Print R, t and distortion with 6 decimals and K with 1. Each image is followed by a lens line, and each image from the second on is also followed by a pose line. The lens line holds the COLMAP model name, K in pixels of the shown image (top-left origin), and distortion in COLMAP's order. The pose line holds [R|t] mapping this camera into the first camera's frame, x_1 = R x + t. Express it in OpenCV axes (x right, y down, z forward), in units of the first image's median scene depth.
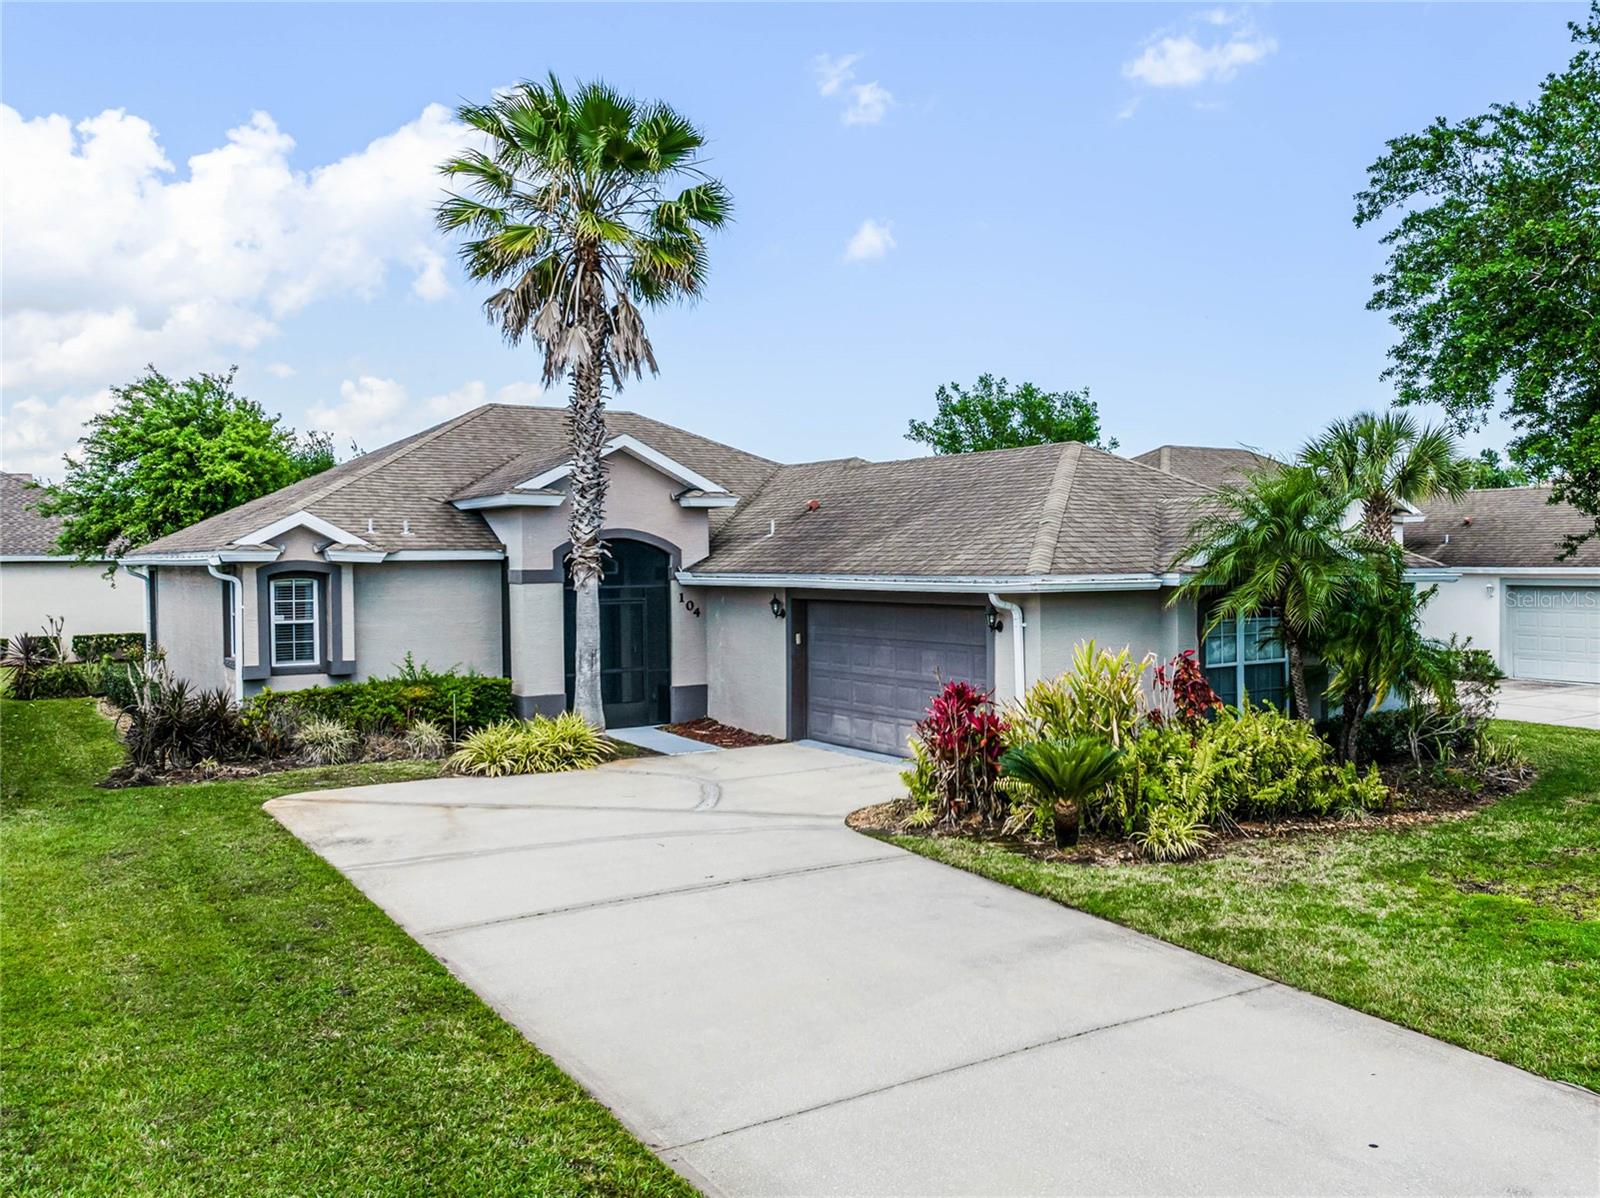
lens RADIAL K [[1373.0, 0, 800.0], [0, 1373.0, 599.0], [0, 0, 1]] dist [-0.015935, -0.010273]
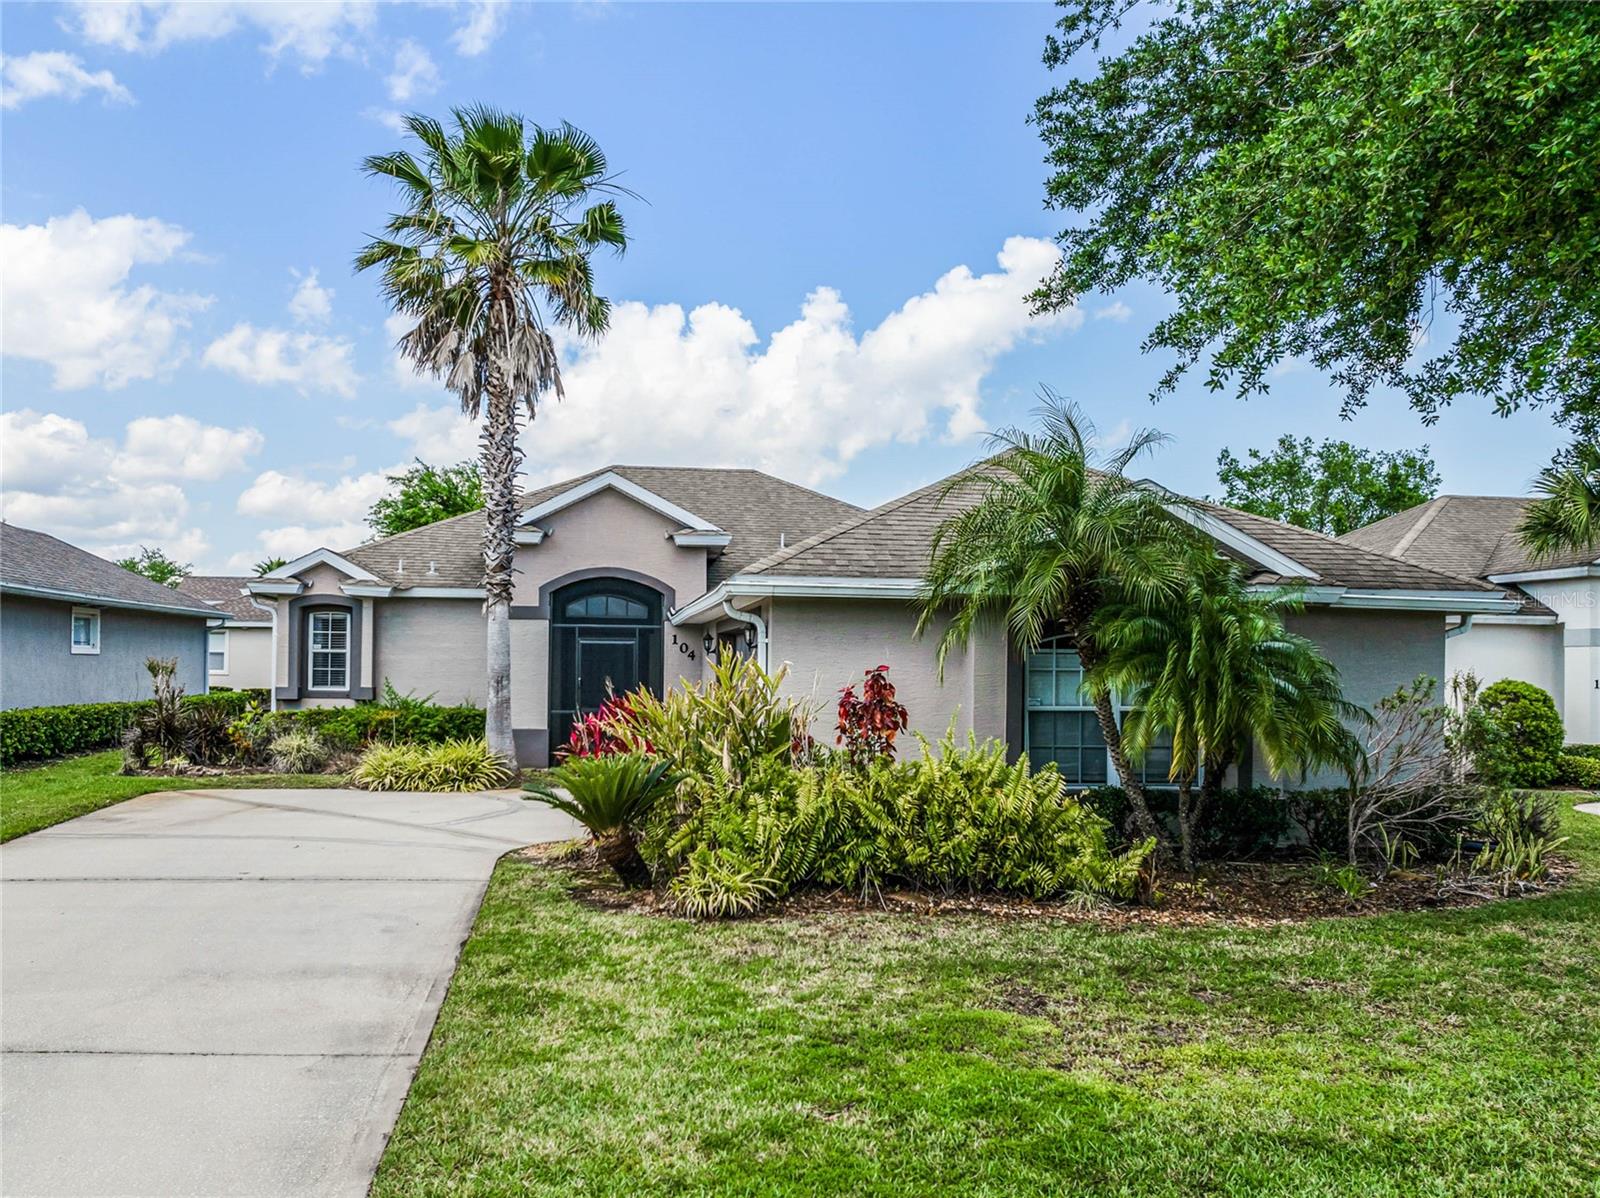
lens RADIAL K [[1272.0, 0, 696.9], [0, 1272.0, 592.6], [0, 0, 1]] dist [-0.014548, -0.006725]
pose [[0.875225, -0.006301, -0.483675, 0.396706], [-0.041985, 0.995152, -0.088938, 0.049569], [0.481891, 0.098148, 0.870717, 0.244379]]
